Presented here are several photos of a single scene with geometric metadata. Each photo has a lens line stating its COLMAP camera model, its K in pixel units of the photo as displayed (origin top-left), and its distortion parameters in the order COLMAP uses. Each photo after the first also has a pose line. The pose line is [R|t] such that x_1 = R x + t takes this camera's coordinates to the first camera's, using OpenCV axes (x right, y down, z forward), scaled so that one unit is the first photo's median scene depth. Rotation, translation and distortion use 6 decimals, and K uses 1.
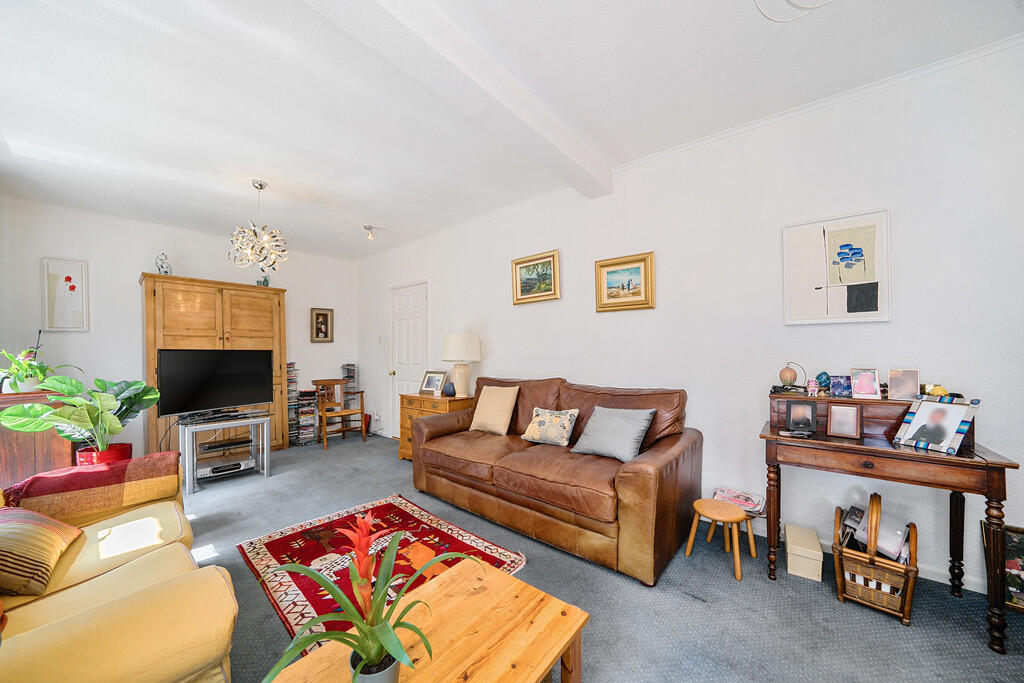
lens RADIAL K [[360.0, 0, 507.6], [0, 360.0, 354.0], [0, 0, 1]] dist [0.000694, 0.000058]
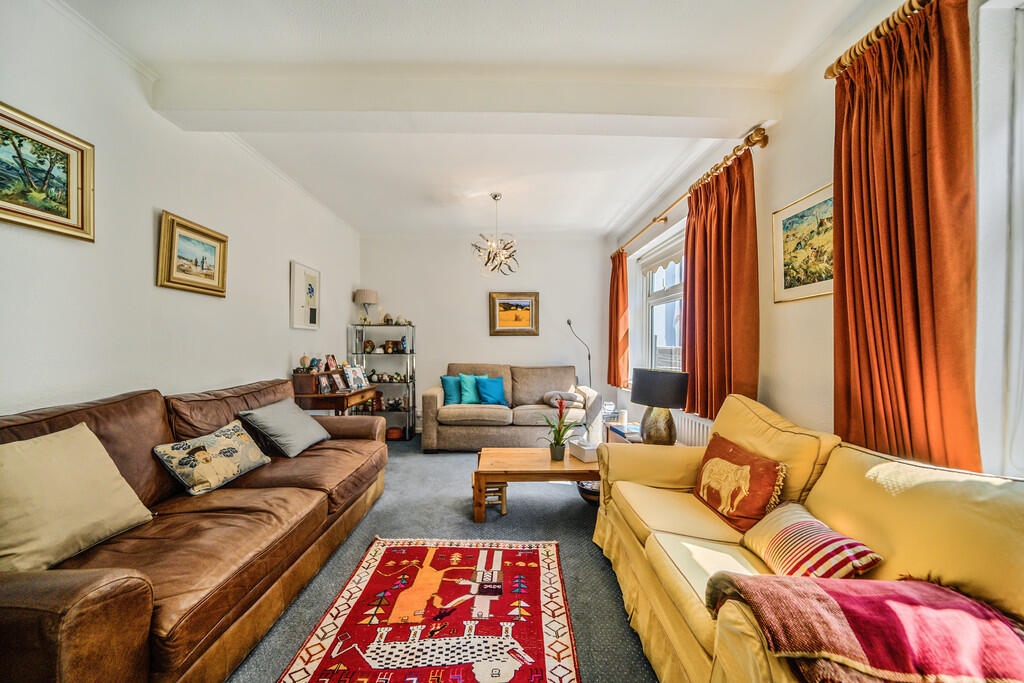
lens RADIAL K [[360.0, 0, 507.6], [0, 360.0, 354.0], [0, 0, 1]] dist [0.000694, 0.000058]
pose [[-0.654568, -0.014775, 0.755859, -0.754172], [0.007362, 0.999637, 0.025916, -0.002475], [-0.755967, 0.022528, -0.654222, 1.050904]]
